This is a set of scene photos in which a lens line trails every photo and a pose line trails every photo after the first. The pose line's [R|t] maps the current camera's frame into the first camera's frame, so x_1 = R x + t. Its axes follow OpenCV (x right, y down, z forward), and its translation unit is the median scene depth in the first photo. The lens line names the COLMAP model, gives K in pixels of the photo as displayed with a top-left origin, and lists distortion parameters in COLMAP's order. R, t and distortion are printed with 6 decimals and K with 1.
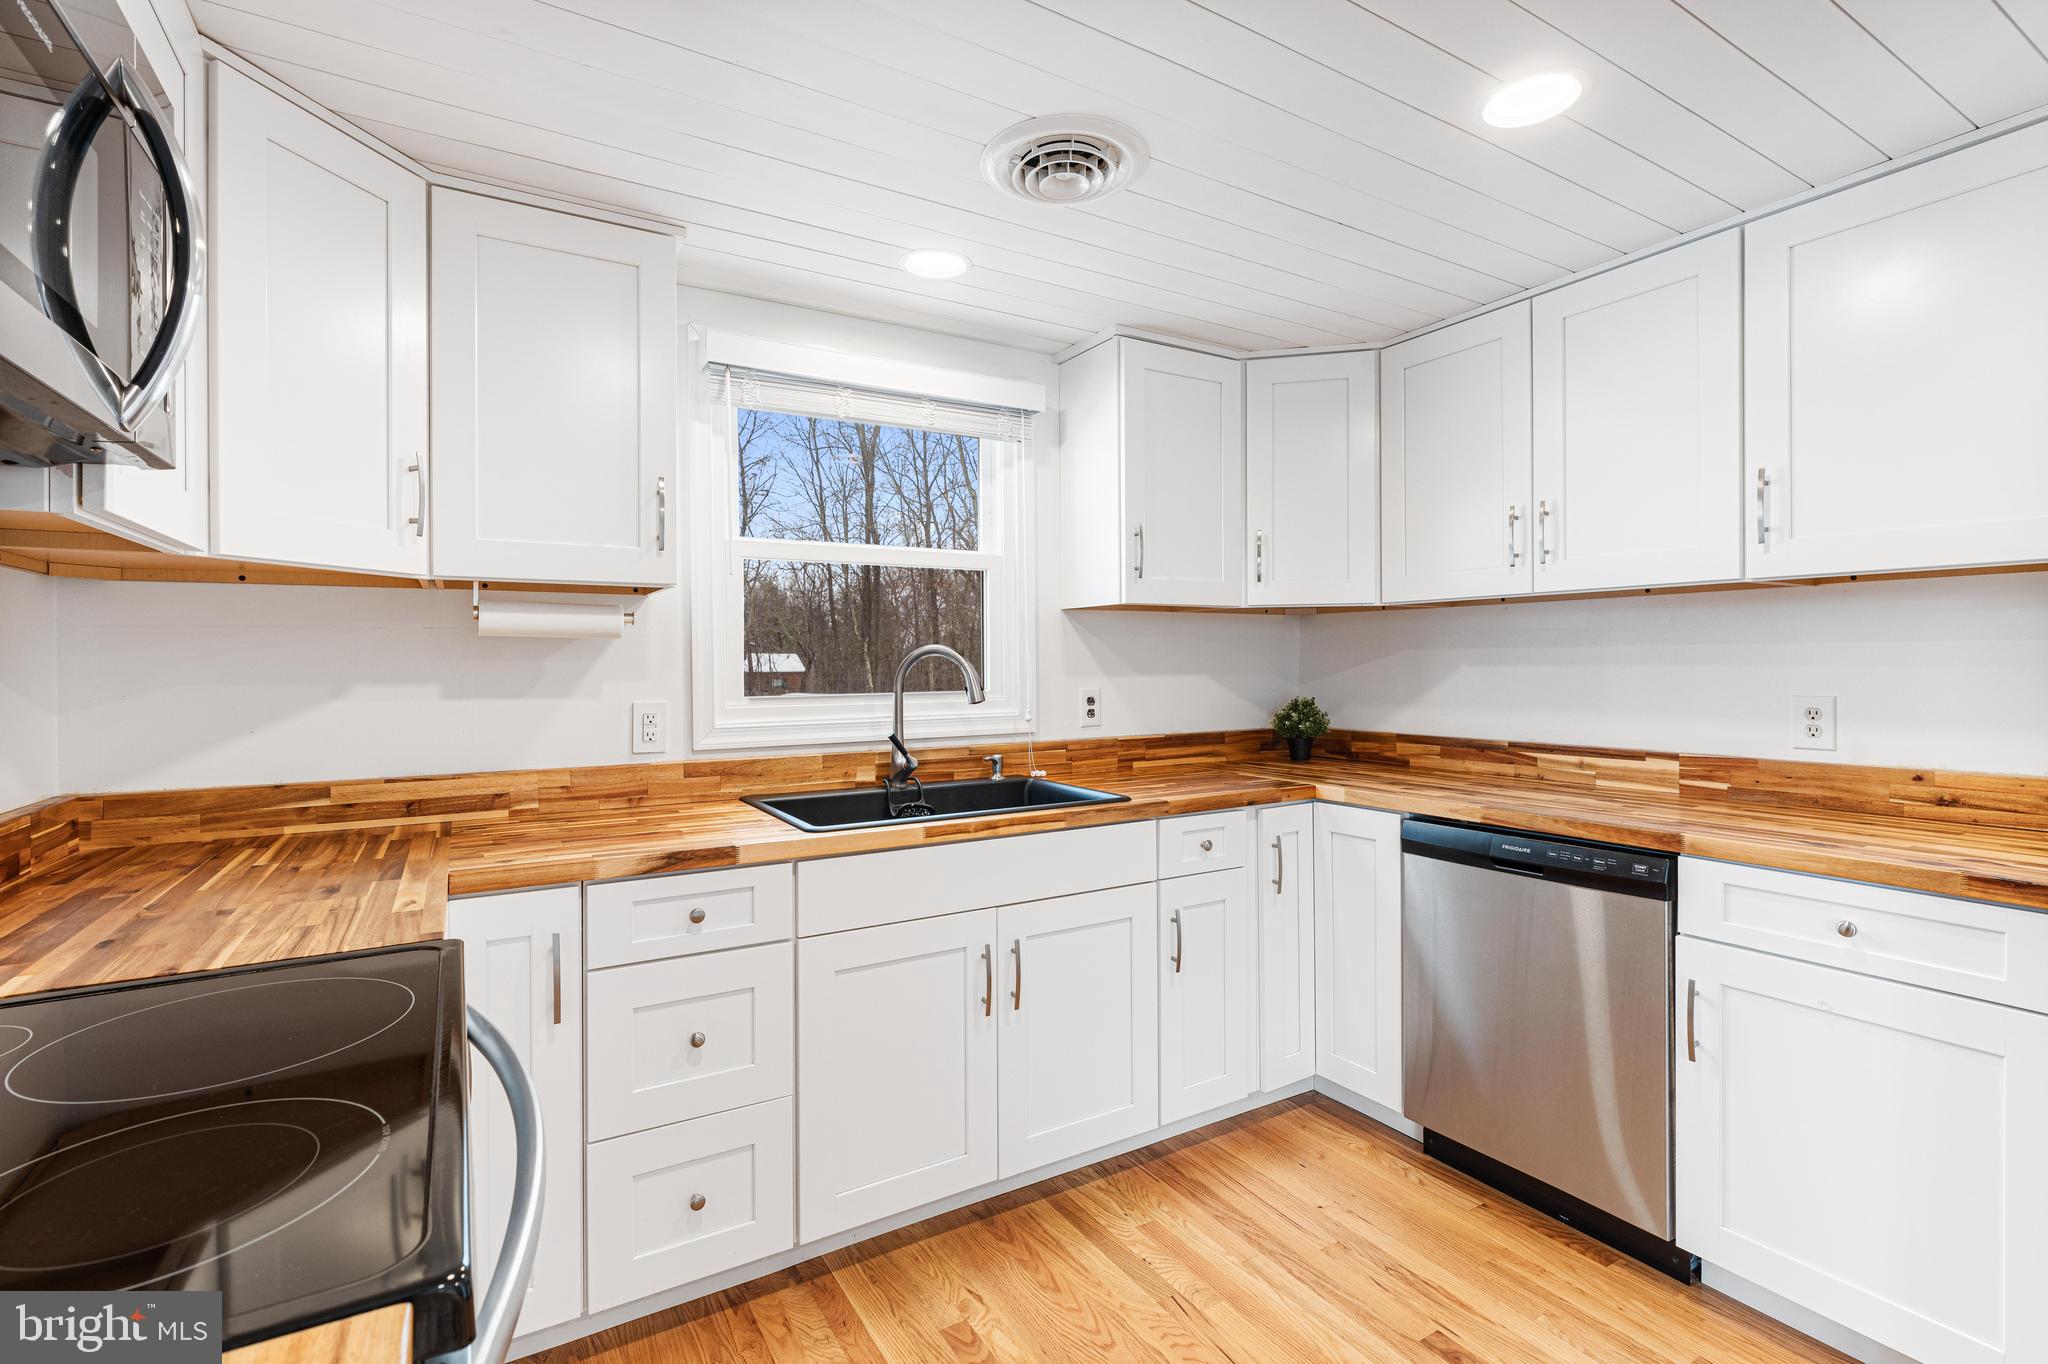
lens RADIAL K [[927.1, 0, 1015.7], [0, 927.1, 669.2], [0, 0, 1]] dist [-0.000618, -0.000005]
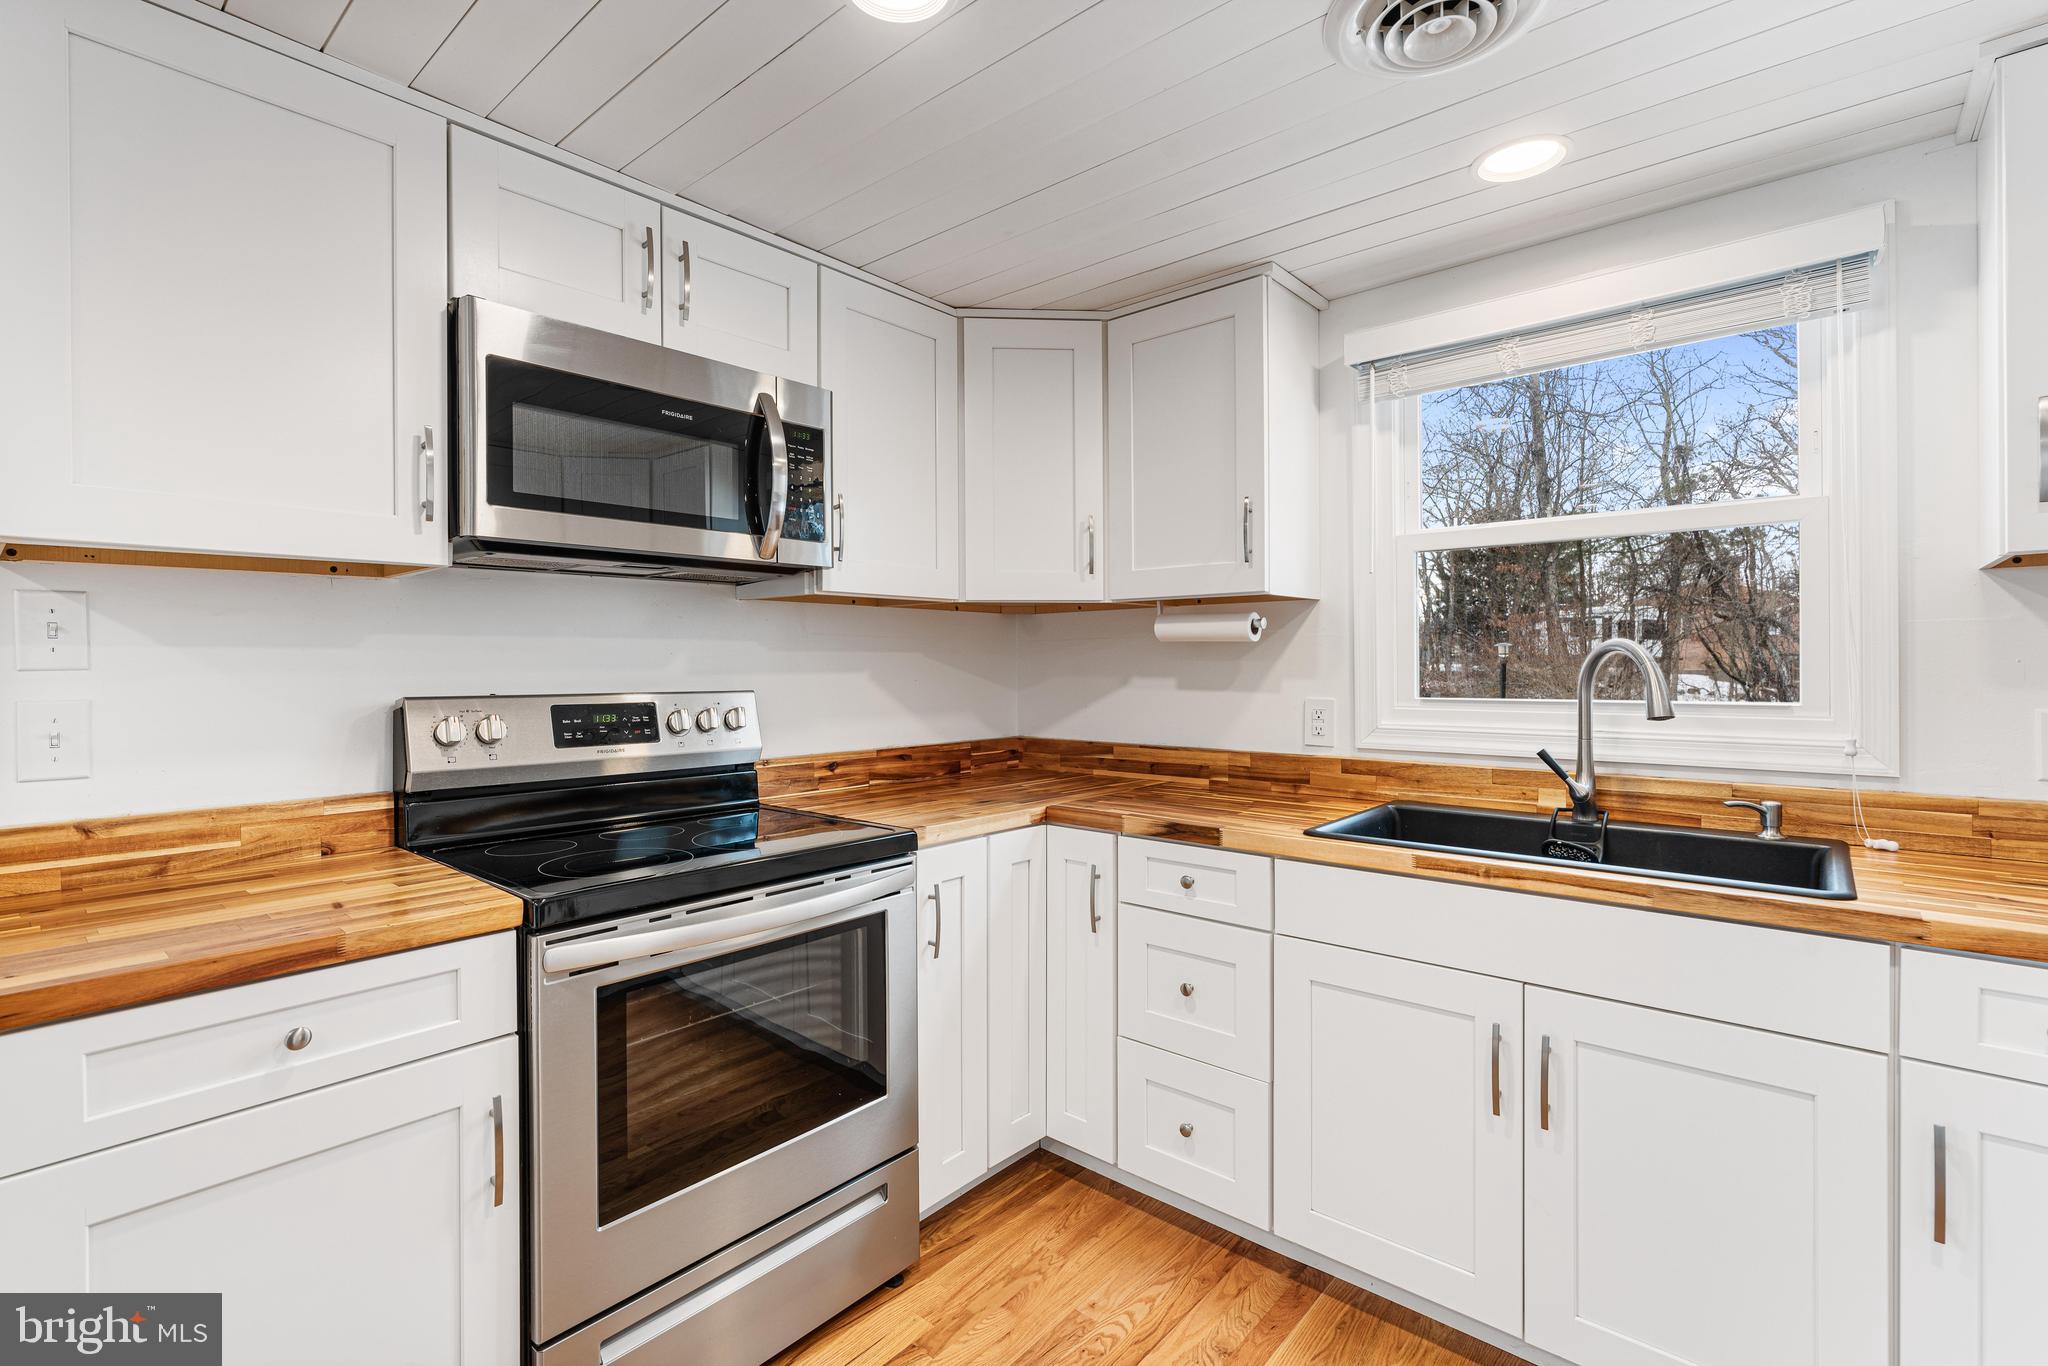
lens RADIAL K [[930.6, 0, 1019.0], [0, 930.6, 672.8], [0, 0, 1]] dist [-0.001817, 0.000092]
pose [[0.315381, 0.011608, -0.948894, 0.520990], [-0.007174, 0.999926, 0.009848, -0.002887], [0.948938, 0.003702, 0.315441, 0.331907]]
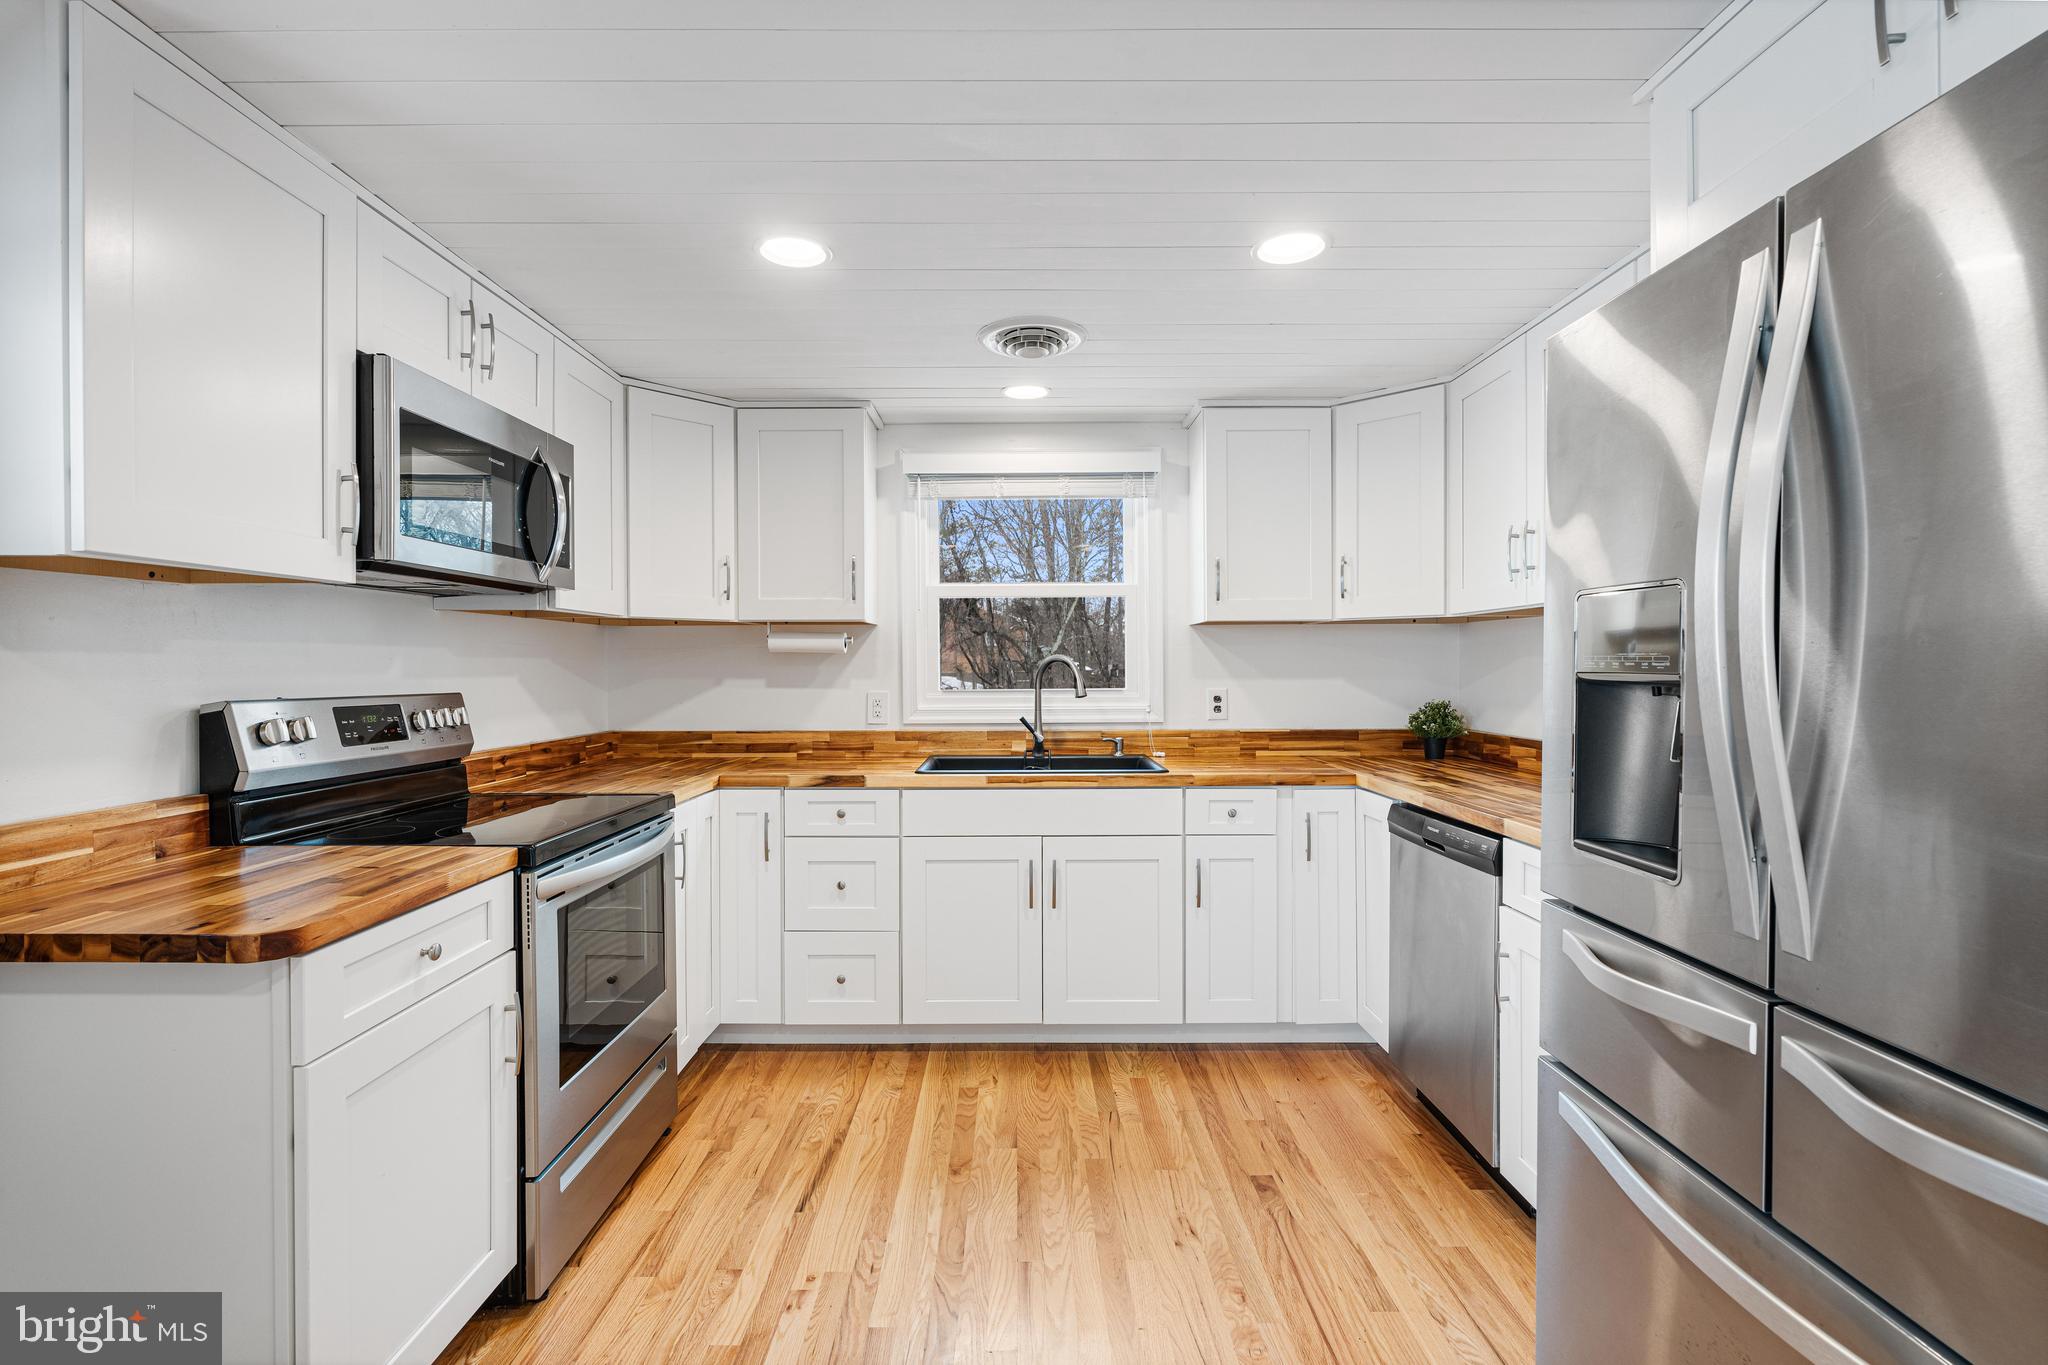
lens RADIAL K [[917.2, 0, 1024.0], [0, 917.2, 682.5], [0, 0, 1]] dist [-0.000486, 0.000149]
pose [[0.863182, 0.010908, -0.504776, 0.617657], [-0.005827, 0.999915, 0.011644, -0.000605], [0.504860, -0.007109, 0.863172, -0.230298]]
